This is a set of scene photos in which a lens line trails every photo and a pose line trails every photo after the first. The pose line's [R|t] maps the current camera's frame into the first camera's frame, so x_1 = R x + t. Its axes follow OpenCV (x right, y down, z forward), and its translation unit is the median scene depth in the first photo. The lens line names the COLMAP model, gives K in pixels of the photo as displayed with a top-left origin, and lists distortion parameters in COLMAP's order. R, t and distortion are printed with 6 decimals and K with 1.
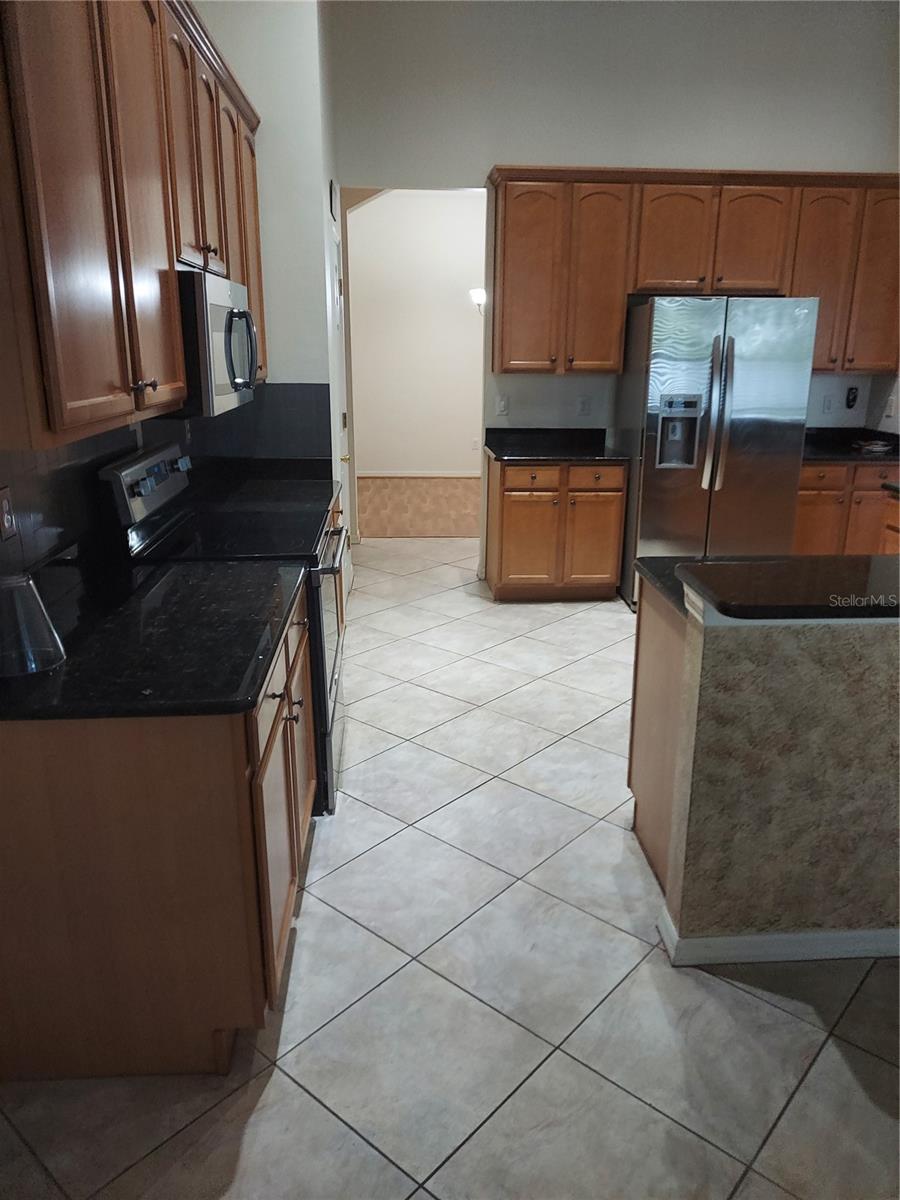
lens RADIAL K [[878.8, 0, 449.7], [0, 878.8, 604.6], [0, 0, 1]] dist [0.054651, -0.061265]
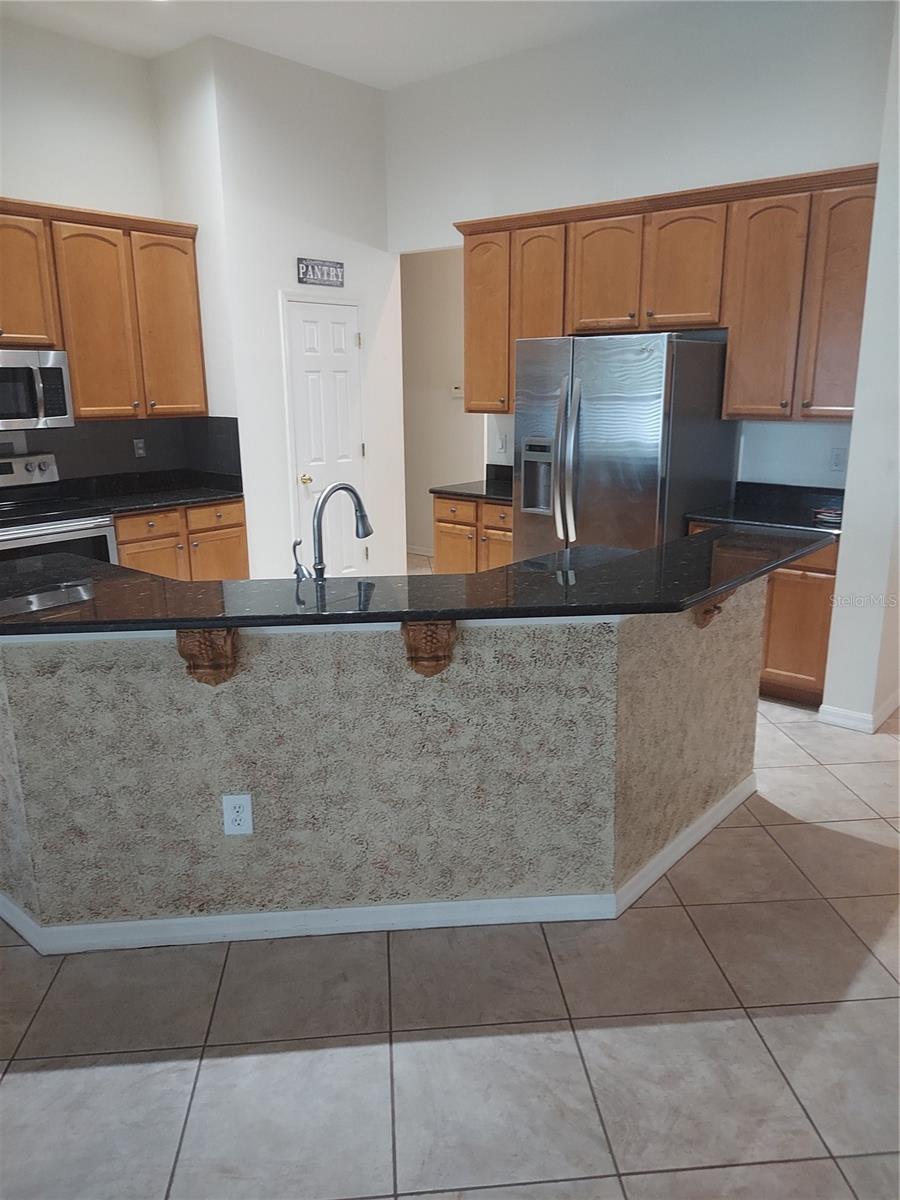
lens RADIAL K [[878.8, 0, 454.8], [0, 878.8, 606.1], [0, 0, 1]] dist [0.054651, -0.061265]
pose [[0.721627, 0.163881, -0.672605, 1.798775], [-0.189483, 0.981232, 0.035784, -0.153944], [0.665845, 0.101624, 0.739136, 0.512515]]
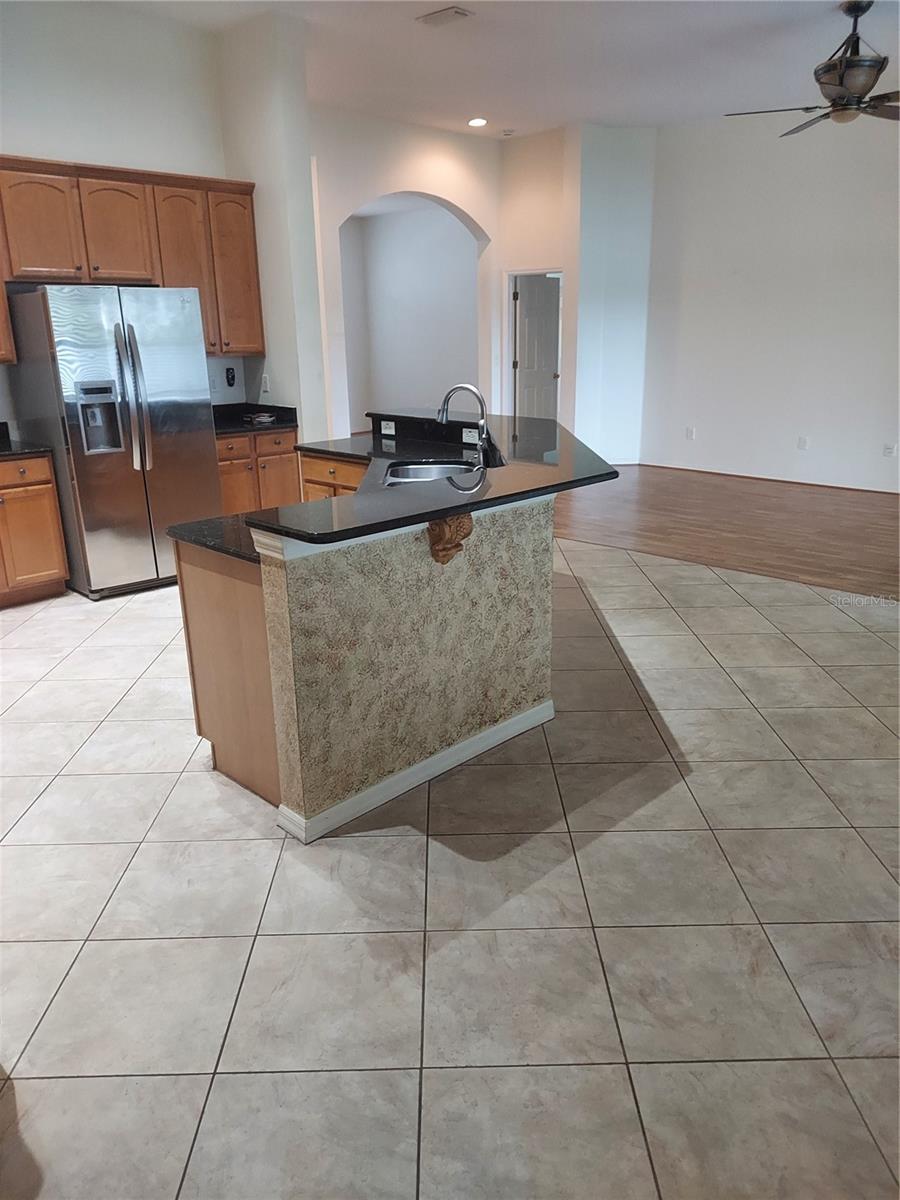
lens RADIAL K [[878.8, 0, 458.6], [0, 878.8, 606.2], [0, 0, 1]] dist [0.054651, -0.061265]
pose [[0.741464, -0.222450, 0.633045, -0.285430], [0.212087, 0.972775, 0.093419, 0.019526], [-0.636592, 0.064994, 0.768457, -0.087806]]
